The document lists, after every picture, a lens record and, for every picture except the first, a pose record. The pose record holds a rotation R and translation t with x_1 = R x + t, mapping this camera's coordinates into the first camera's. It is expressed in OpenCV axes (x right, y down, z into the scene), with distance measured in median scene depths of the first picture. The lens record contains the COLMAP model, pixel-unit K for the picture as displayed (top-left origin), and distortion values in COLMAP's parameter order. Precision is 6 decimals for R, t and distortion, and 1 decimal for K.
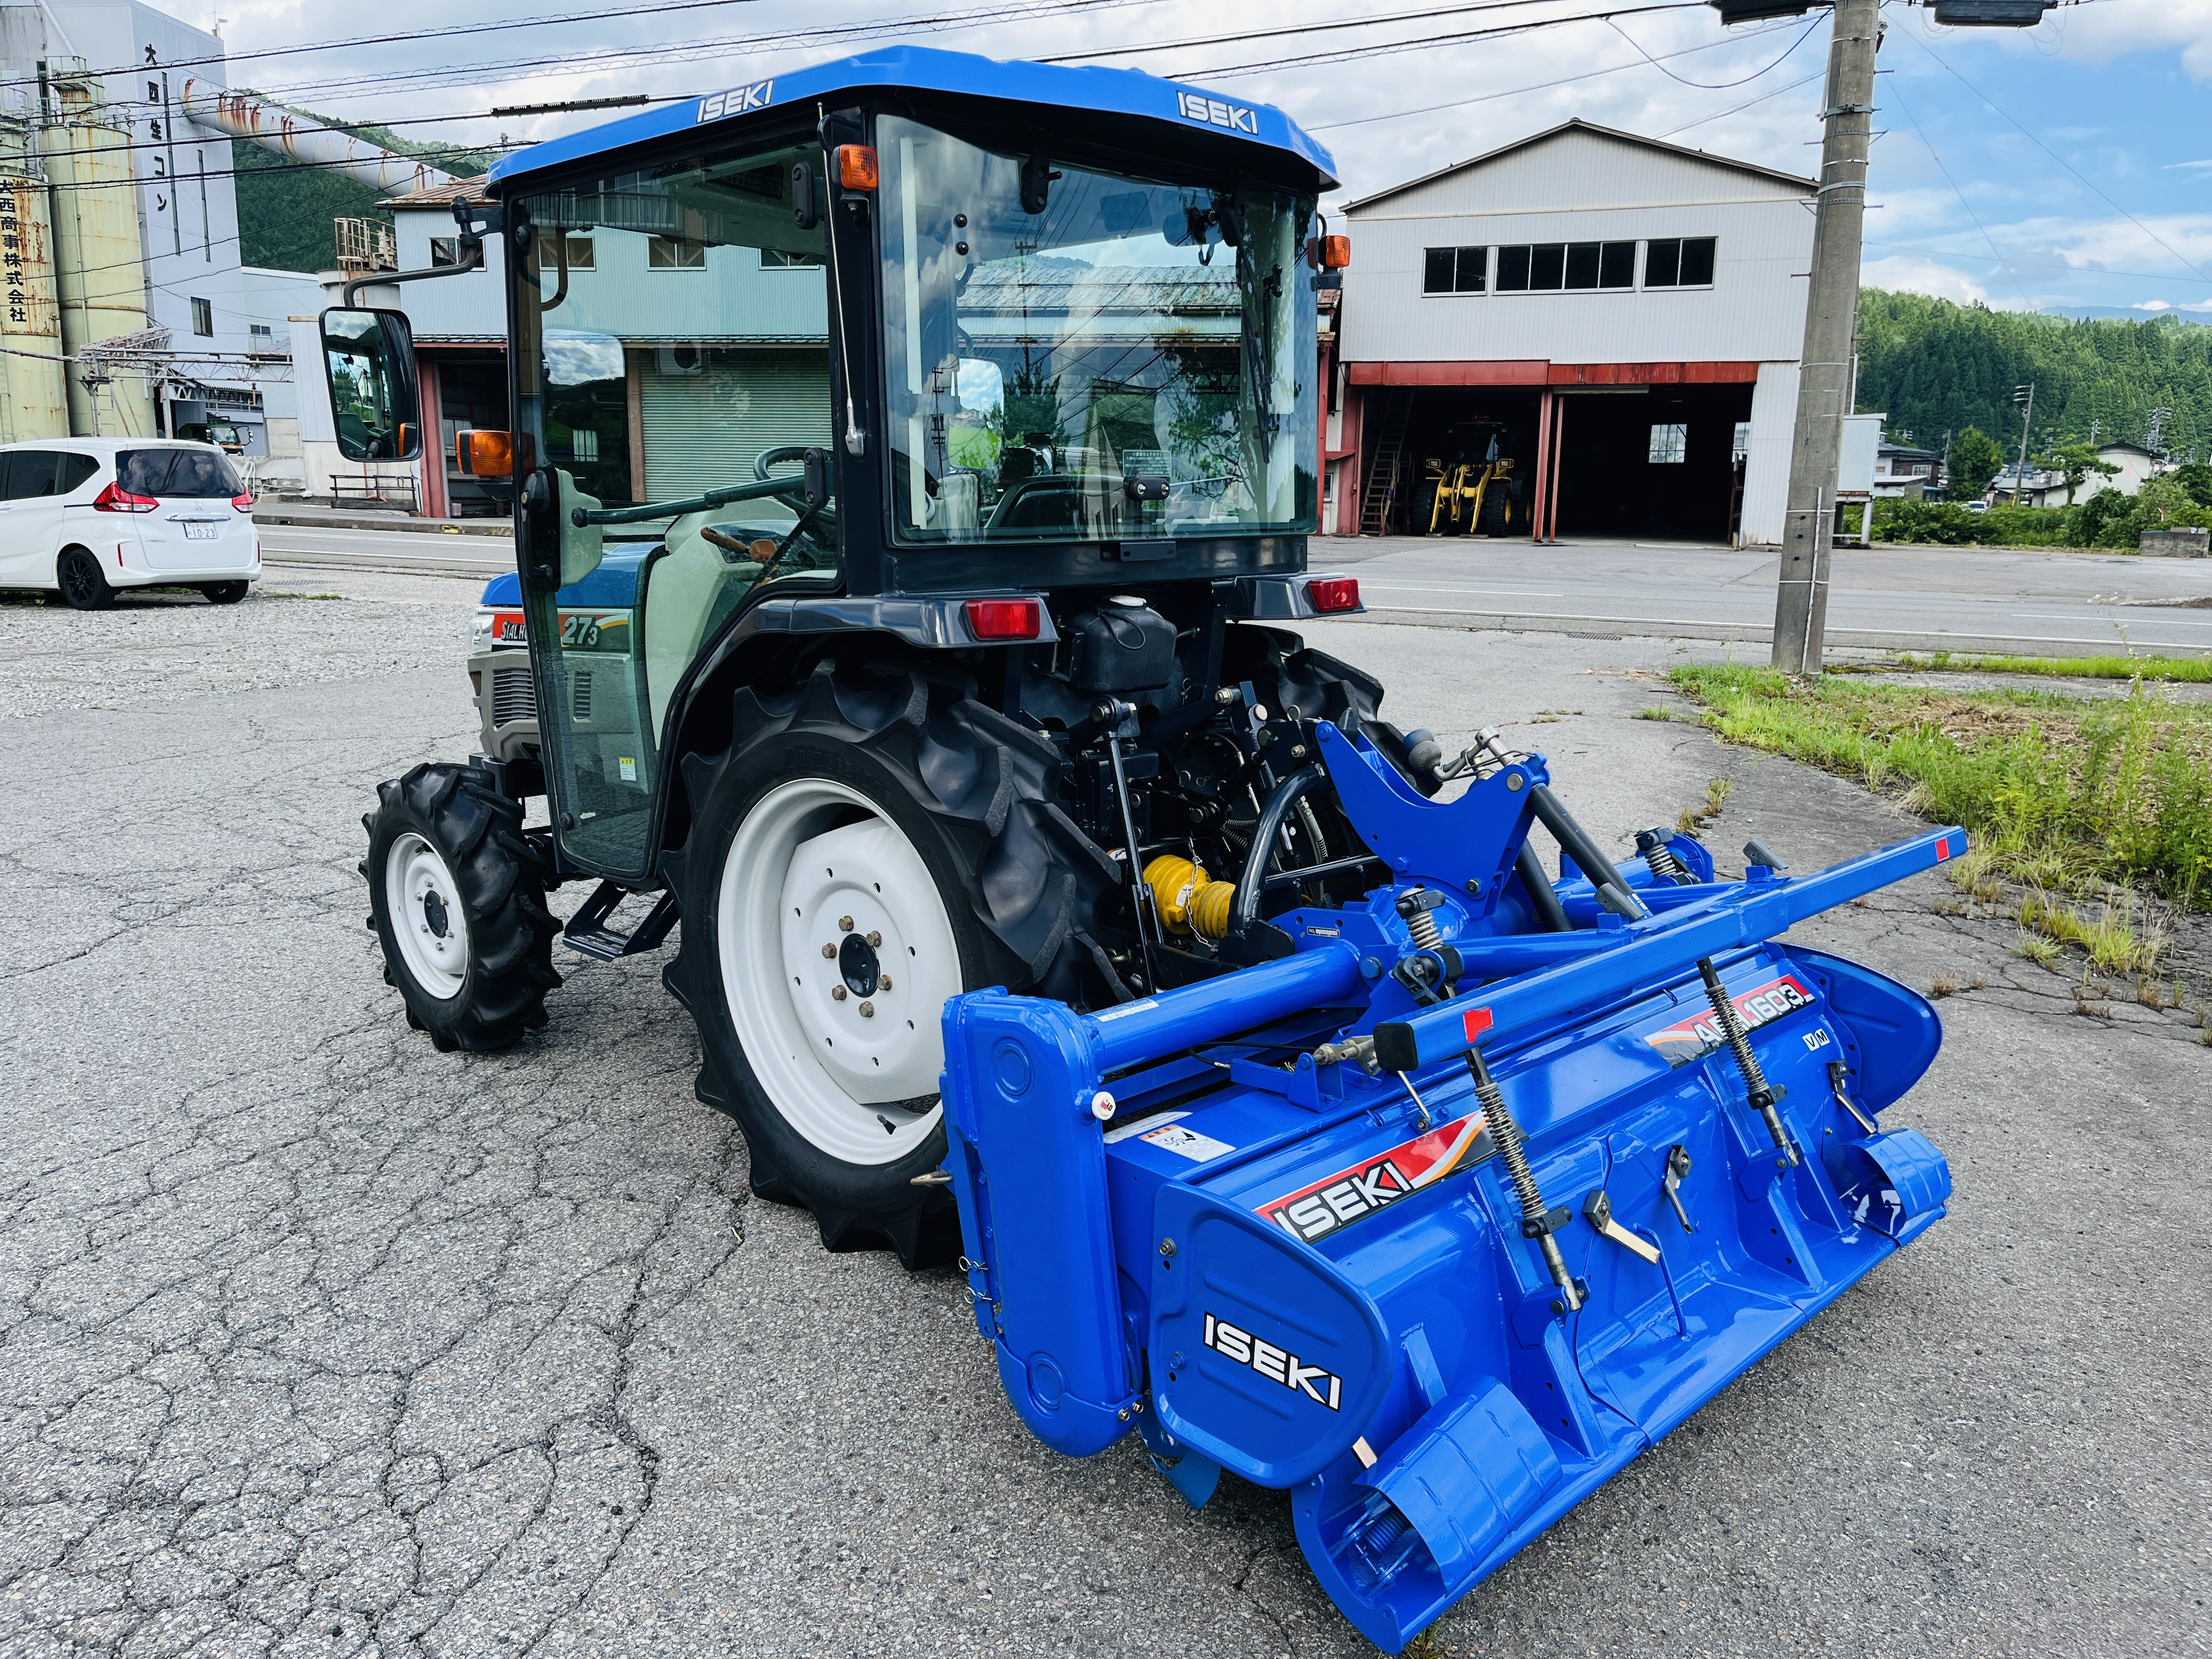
lens RADIAL K [[1665.1, 0, 1112.1], [0, 1665.1, 863.4], [0, 0, 1]] dist [0.080952, -0.122623]
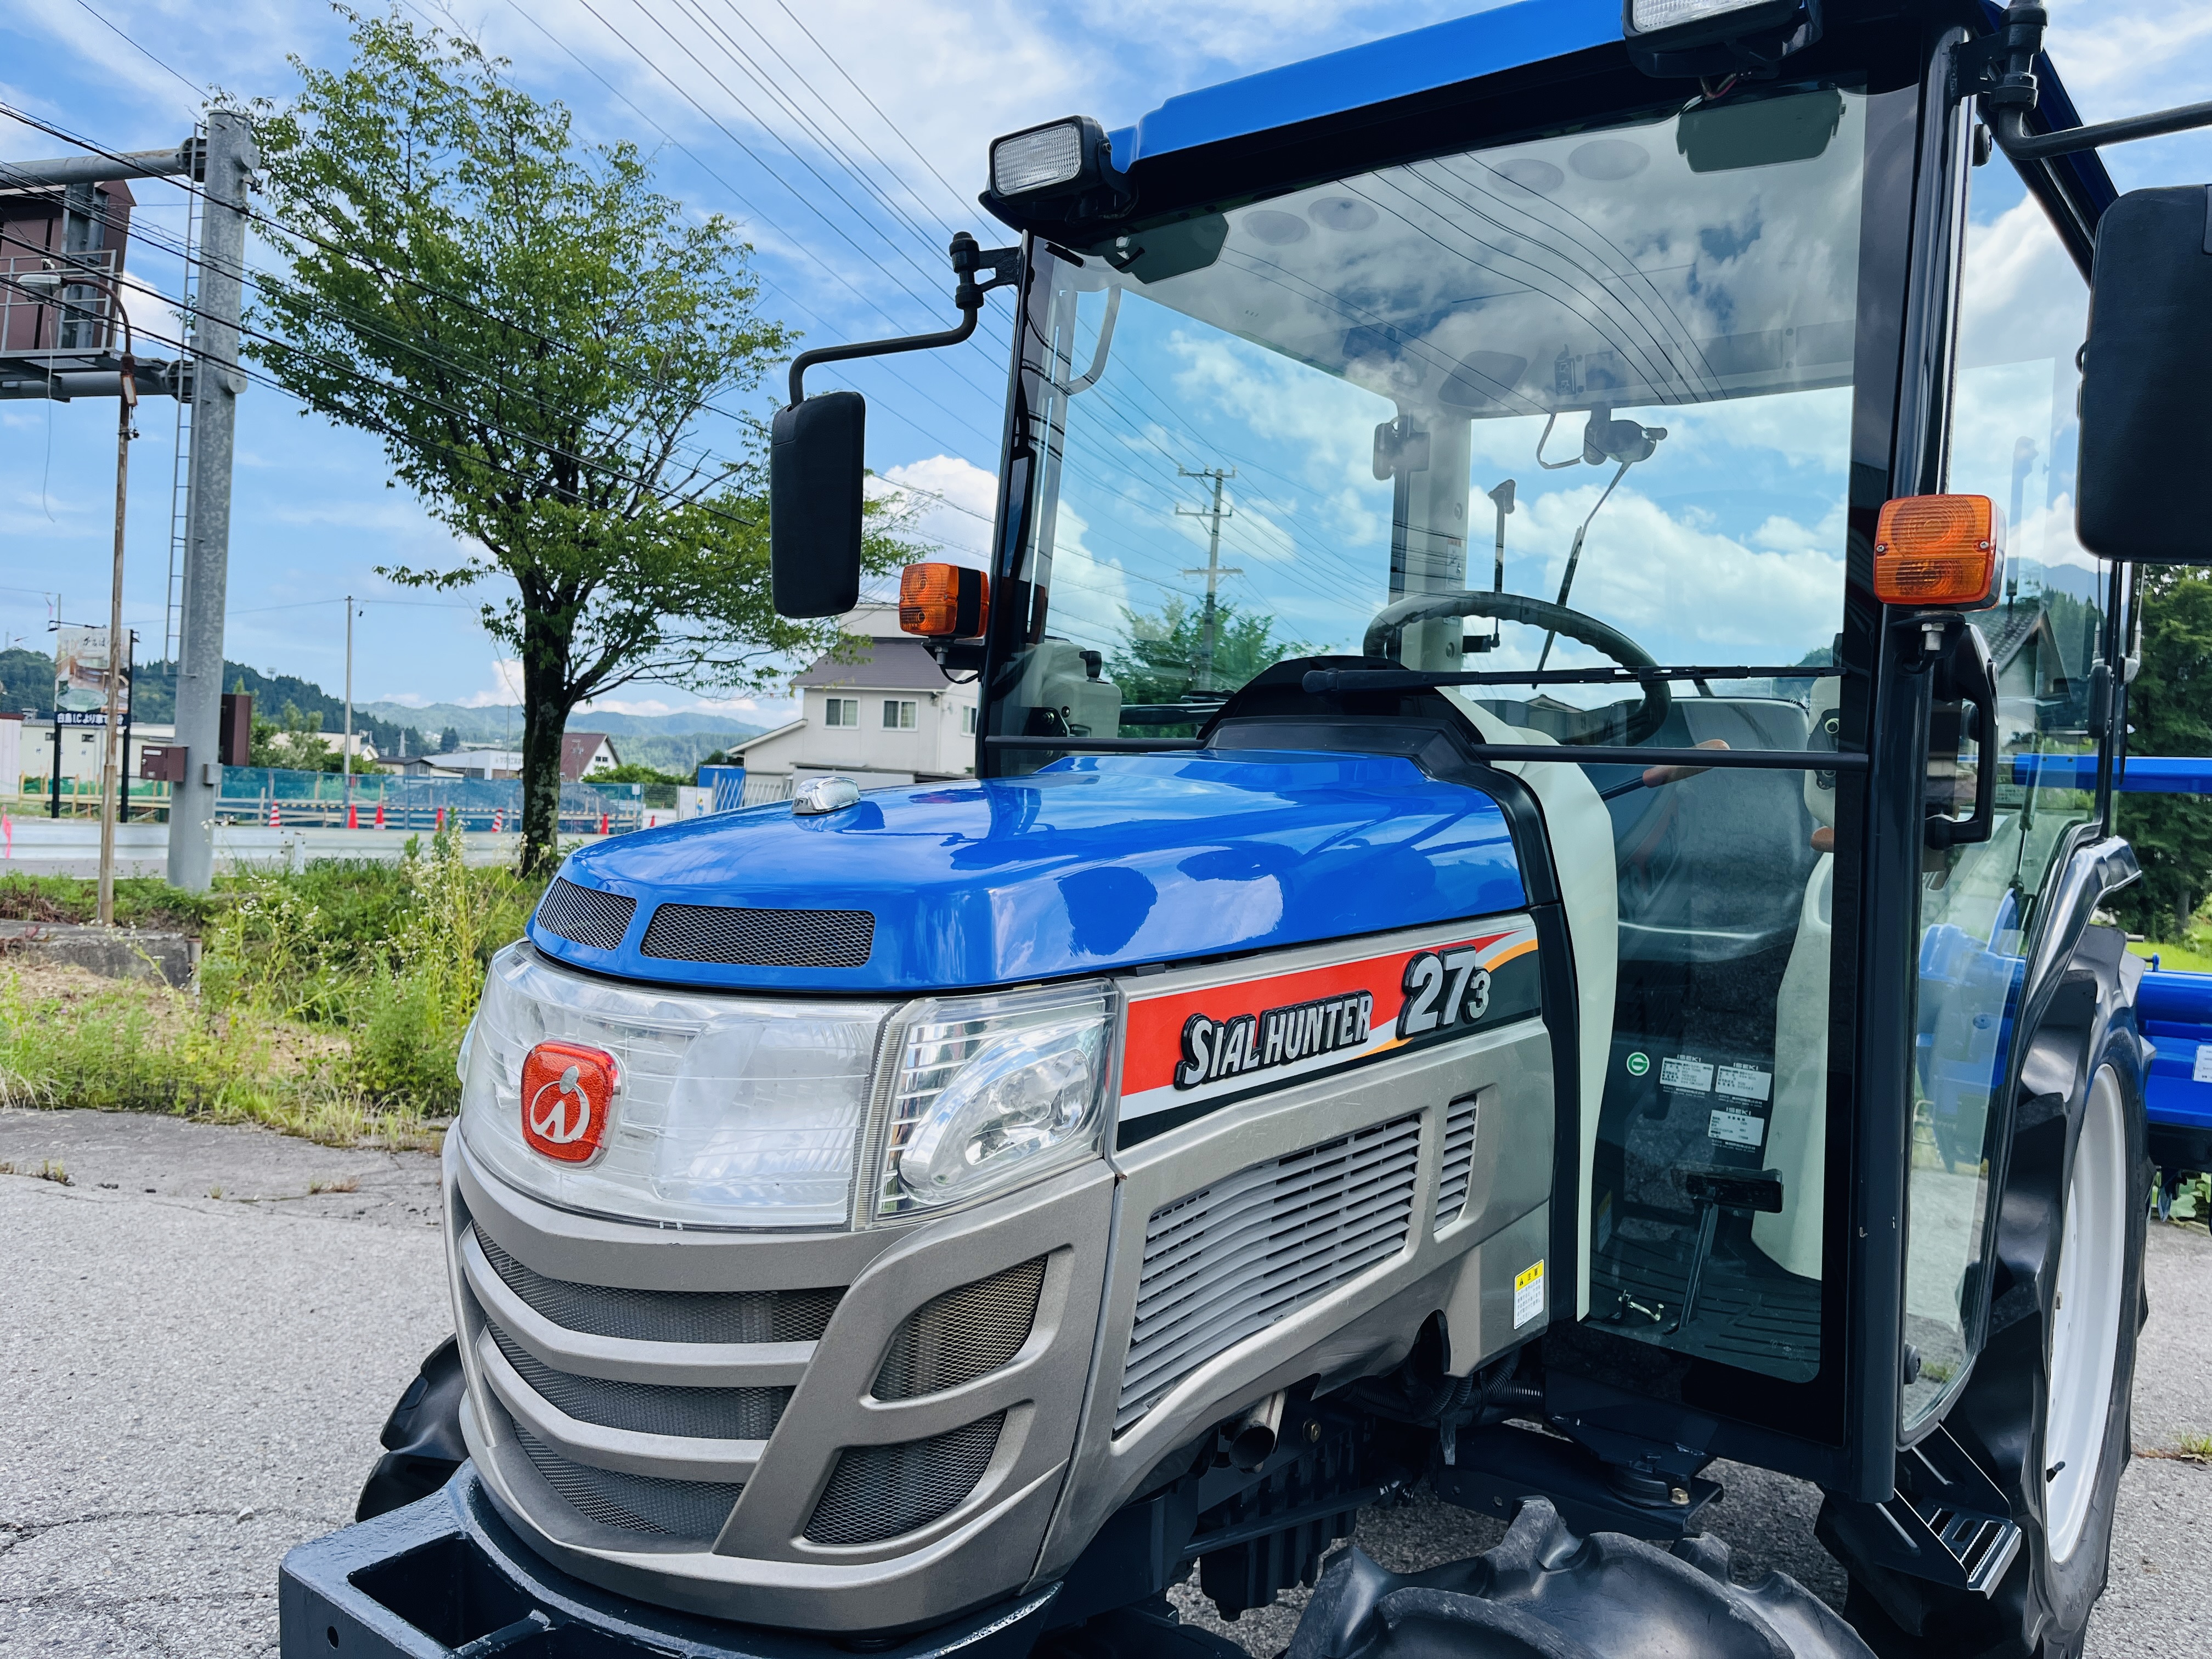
lens RADIAL K [[1665.1, 0, 1112.1], [0, 1665.1, 863.4], [0, 0, 1]] dist [0.080952, -0.122623]
pose [[-0.087496, -0.052039, 0.994805, -0.895272], [0.164607, 0.984151, 0.065959, -0.267988], [-0.982471, 0.169523, -0.077543, 1.449310]]
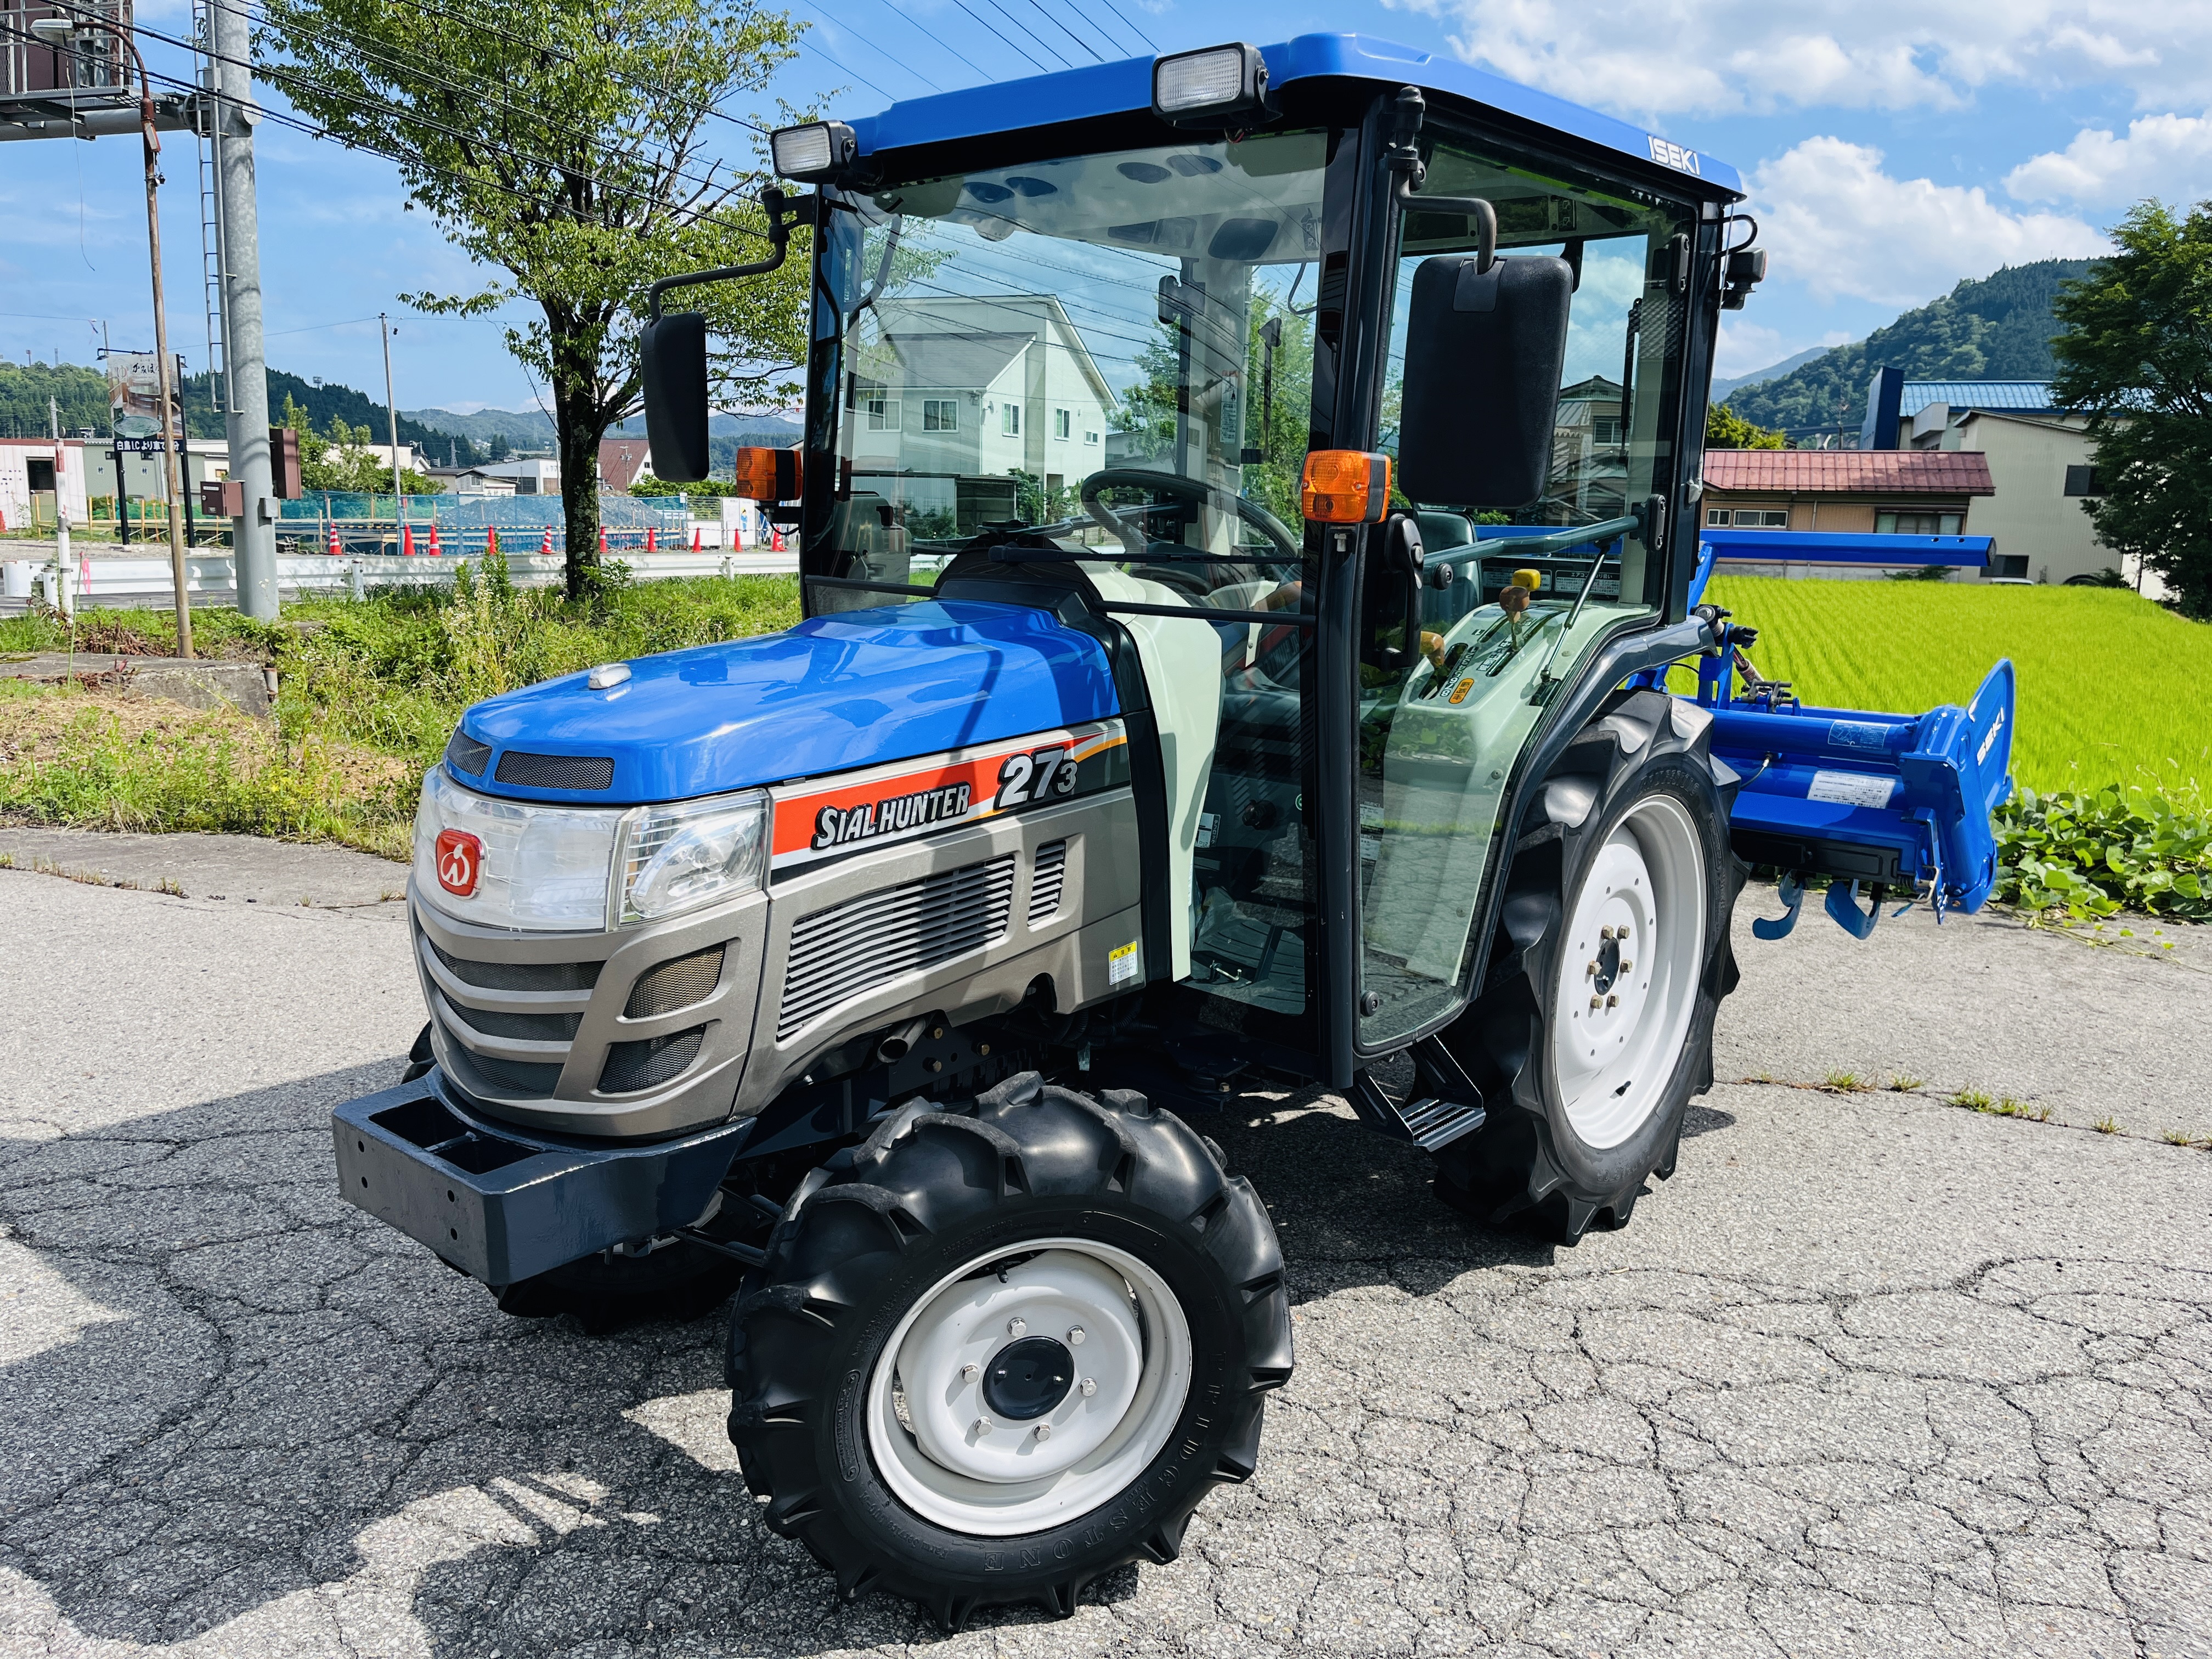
lens RADIAL K [[1665.1, 0, 1112.1], [0, 1665.1, 863.4], [0, 0, 1]] dist [0.080952, -0.122623]
pose [[-0.050437, -0.229053, 0.972106, -1.175224], [0.187772, 0.953813, 0.234485, -0.318250], [-0.980917, 0.194361, -0.005097, 1.299587]]
